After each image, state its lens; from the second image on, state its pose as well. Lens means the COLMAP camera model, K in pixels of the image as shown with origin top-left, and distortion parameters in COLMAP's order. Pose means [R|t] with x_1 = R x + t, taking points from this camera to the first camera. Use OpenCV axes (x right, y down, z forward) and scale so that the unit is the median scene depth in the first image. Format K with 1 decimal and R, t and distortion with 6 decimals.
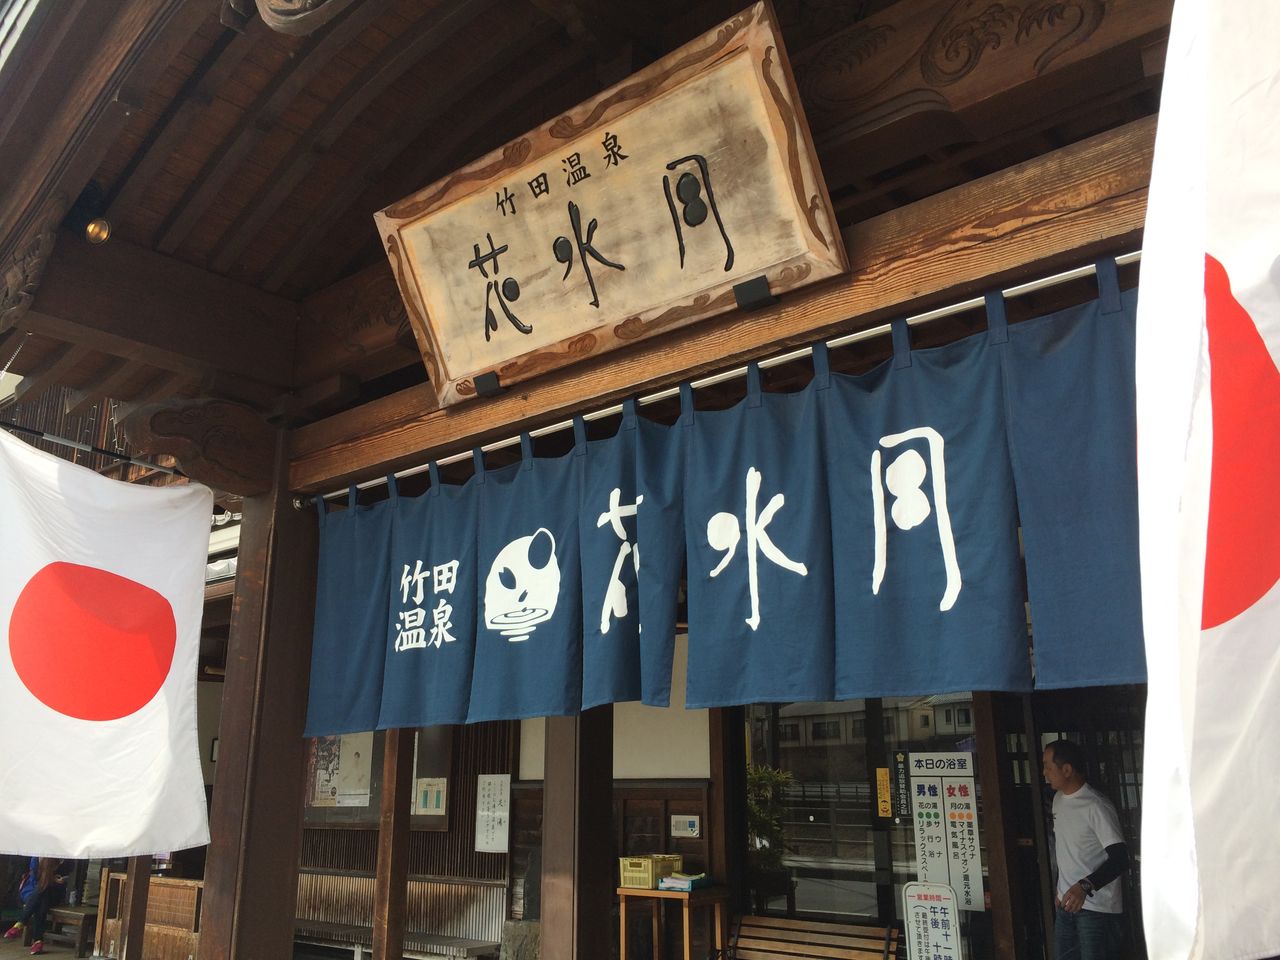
lens RADIAL K [[1091.5, 0, 640.0], [0, 1091.5, 480.0], [0, 0, 1]] dist [0.078708, -0.100440]
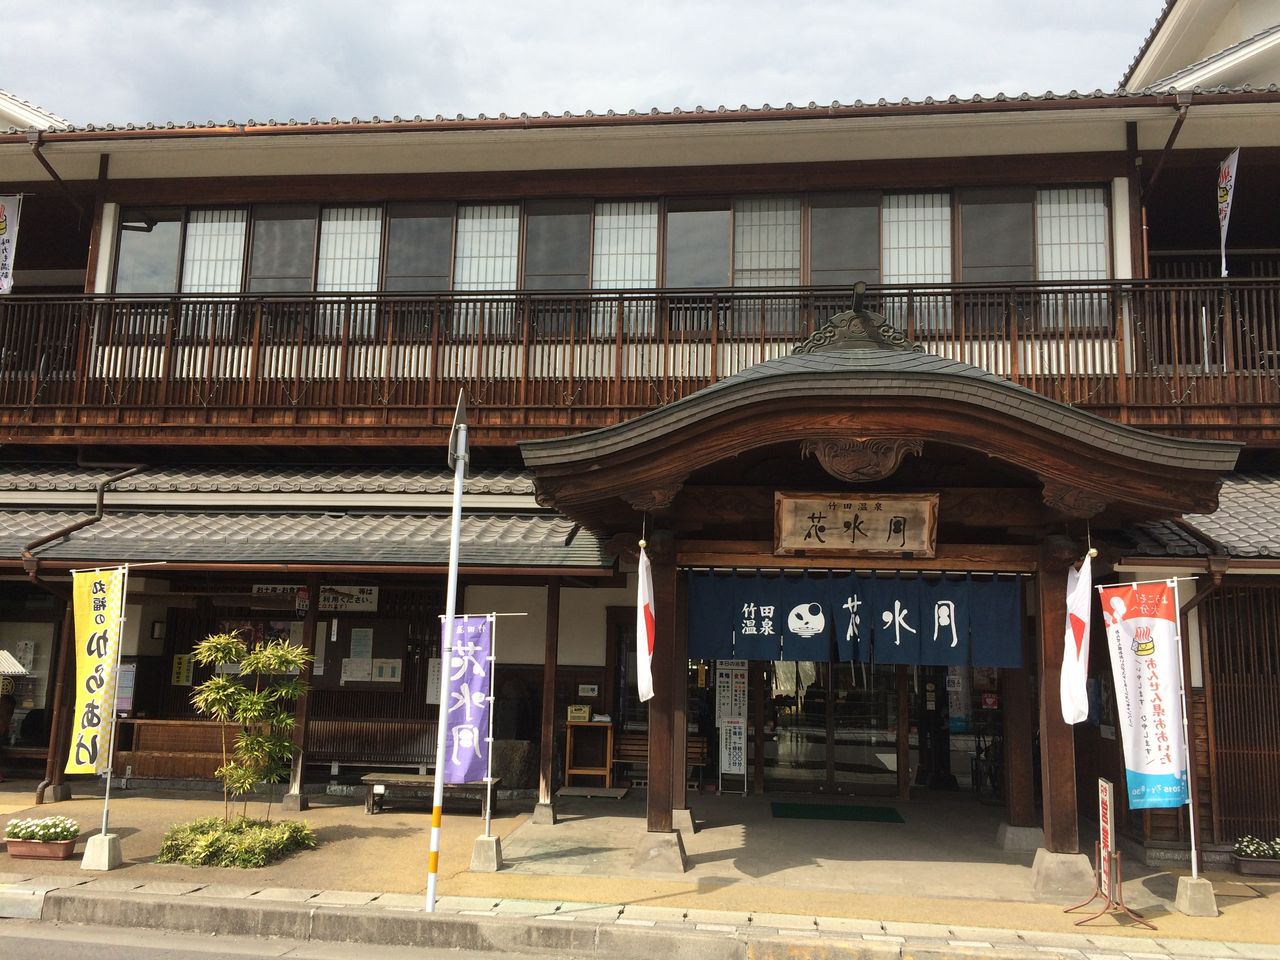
lens RADIAL K [[1091.5, 0, 640.0], [0, 1091.5, 480.0], [0, 0, 1]] dist [0.078708, -0.100440]
pose [[0.827692, 0.115746, 0.549116, -2.214186], [-0.179153, 0.981796, 0.063090, -0.401041], [-0.531818, -0.150595, 0.833361, -1.285830]]
